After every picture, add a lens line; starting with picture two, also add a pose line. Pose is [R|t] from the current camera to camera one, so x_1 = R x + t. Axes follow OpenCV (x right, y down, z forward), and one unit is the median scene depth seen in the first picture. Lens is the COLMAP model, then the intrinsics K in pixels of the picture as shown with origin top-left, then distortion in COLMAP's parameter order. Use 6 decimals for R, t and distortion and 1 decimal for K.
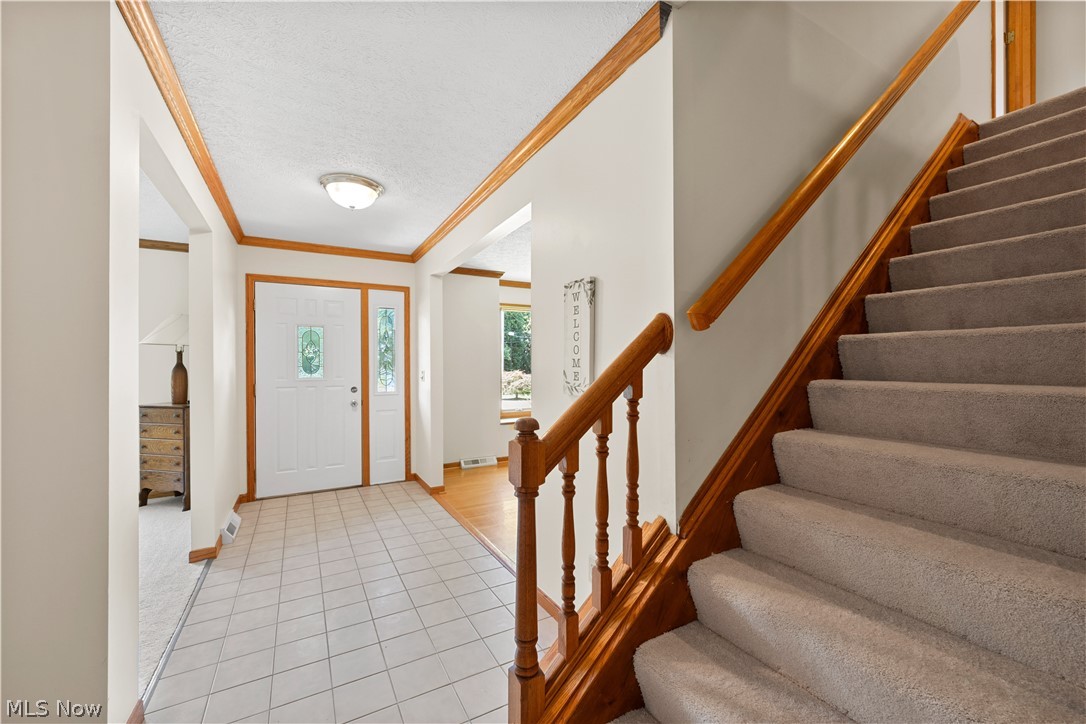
lens RADIAL K [[433.3, 0, 542.5], [0, 433.3, 364.8], [0, 0, 1]] dist [0.000934, 0.000046]
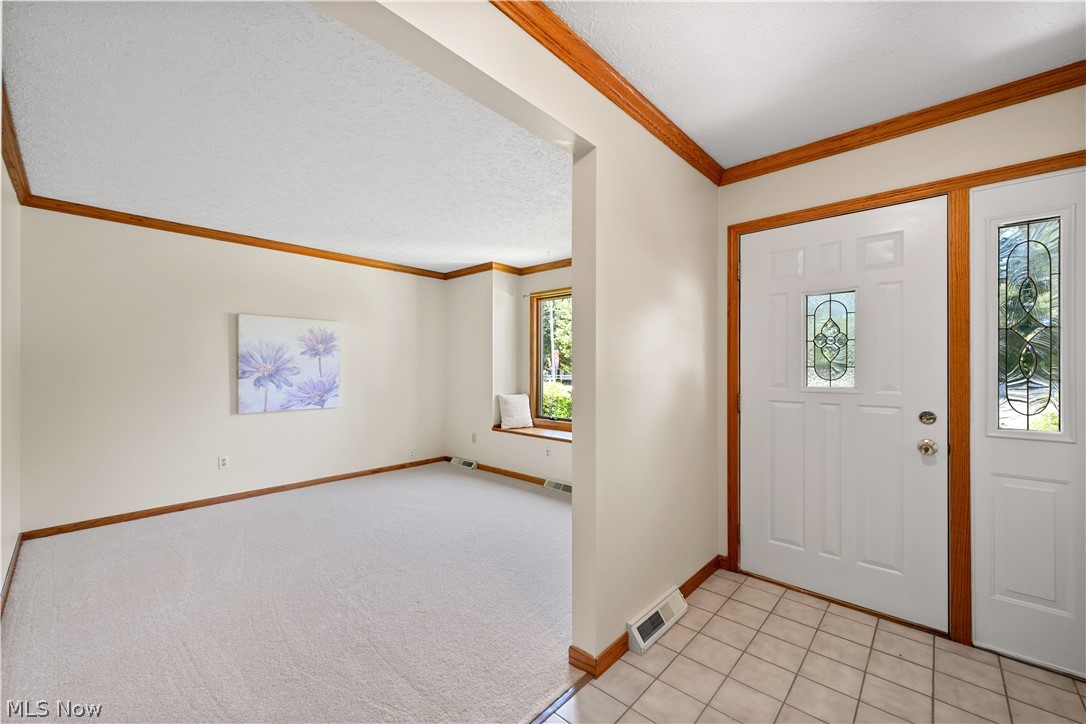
lens RADIAL K [[433.3, 0, 542.5], [0, 433.3, 364.8], [0, 0, 1]] dist [0.000934, 0.000046]
pose [[0.314506, 0.002731, -0.949251, -0.139956], [-0.003626, 0.999992, 0.001676, 0.002424], [0.949248, 0.002915, 0.314514, 0.517647]]
